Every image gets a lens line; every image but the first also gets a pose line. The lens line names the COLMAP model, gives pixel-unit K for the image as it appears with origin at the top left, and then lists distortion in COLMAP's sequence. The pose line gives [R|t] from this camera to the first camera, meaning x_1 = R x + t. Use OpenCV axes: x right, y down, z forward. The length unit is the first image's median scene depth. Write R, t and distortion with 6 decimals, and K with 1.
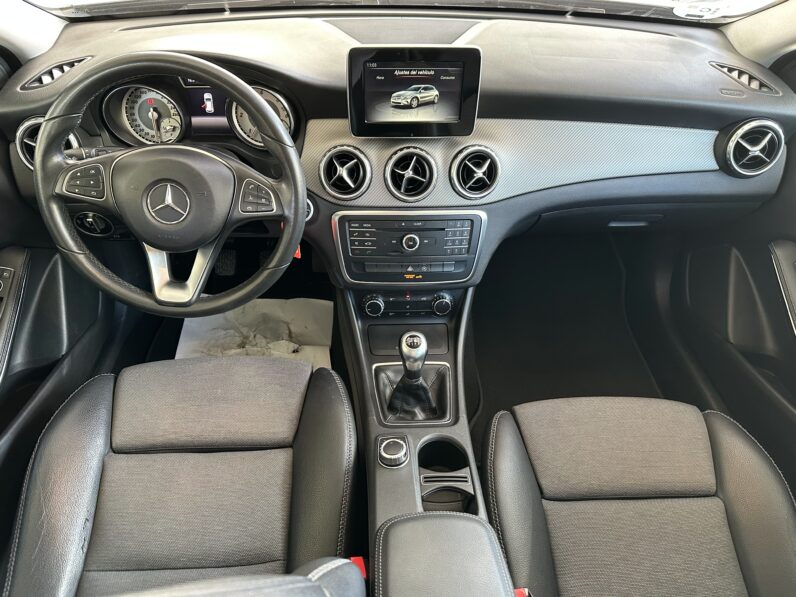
lens RADIAL K [[562.1, 0, 398.0], [0, 562.1, 298.5], [0, 0, 1]] dist [-0.003387, -0.006573]
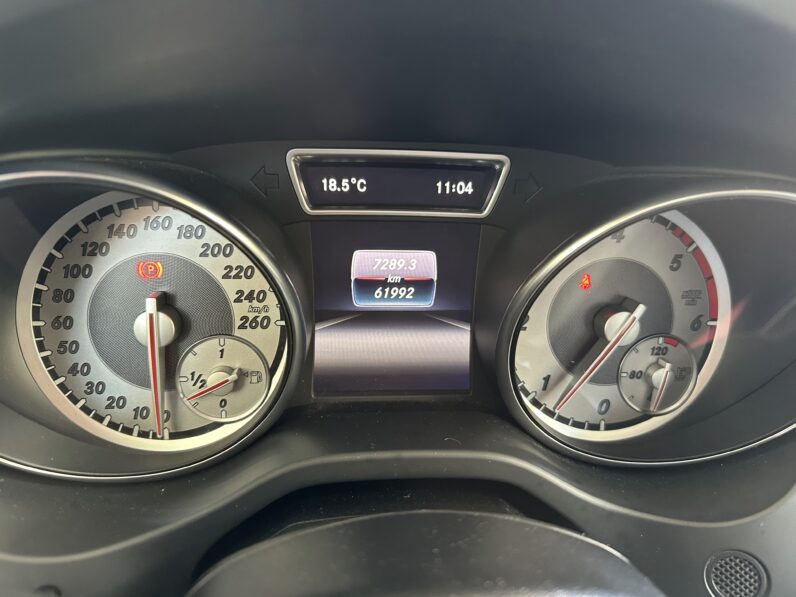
lens RADIAL K [[562.1, 0, 398.0], [0, 562.1, 298.5], [0, 0, 1]] dist [-0.003387, -0.006573]
pose [[0.999350, -0.000459, 0.036057, -0.346286], [0.010592, 0.959553, -0.281327, -0.273002], [-0.034470, 0.281526, 0.958934, 0.776986]]
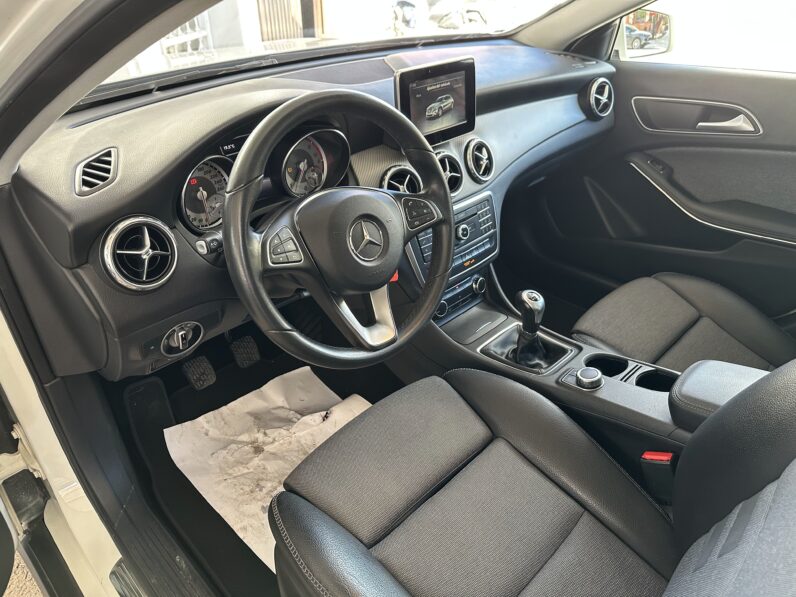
lens RADIAL K [[562.1, 0, 398.0], [0, 562.1, 298.5], [0, 0, 1]] dist [-0.003387, -0.006573]
pose [[0.743945, -0.381037, 0.548960, -0.751985], [0.454196, 0.890897, 0.002856, -0.045351], [-0.490155, 0.247211, 0.835844, 0.155904]]
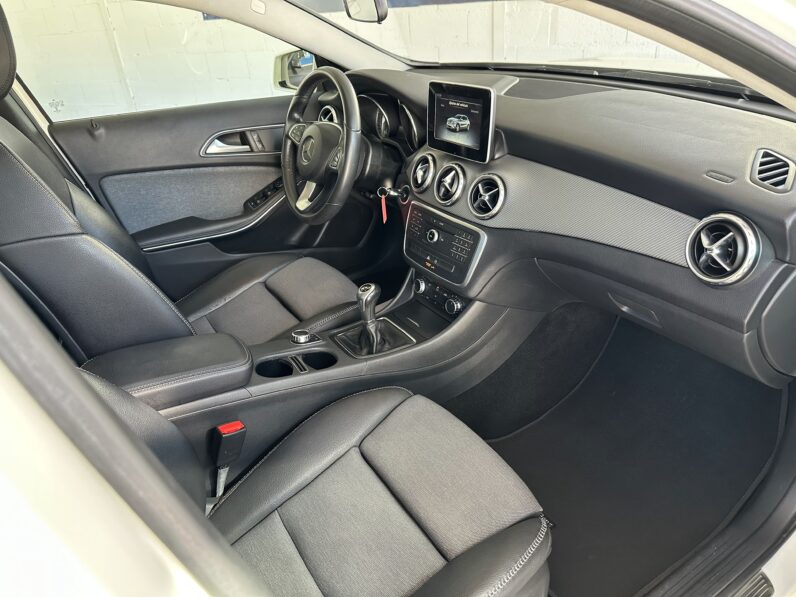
lens RADIAL K [[562.1, 0, 398.0], [0, 562.1, 298.5], [0, 0, 1]] dist [-0.003387, -0.006573]
pose [[0.504996, 0.372776, -0.778471, 1.016497], [-0.494673, 0.864101, 0.092885, -0.058605], [0.707304, 0.338182, 0.620769, 0.219115]]
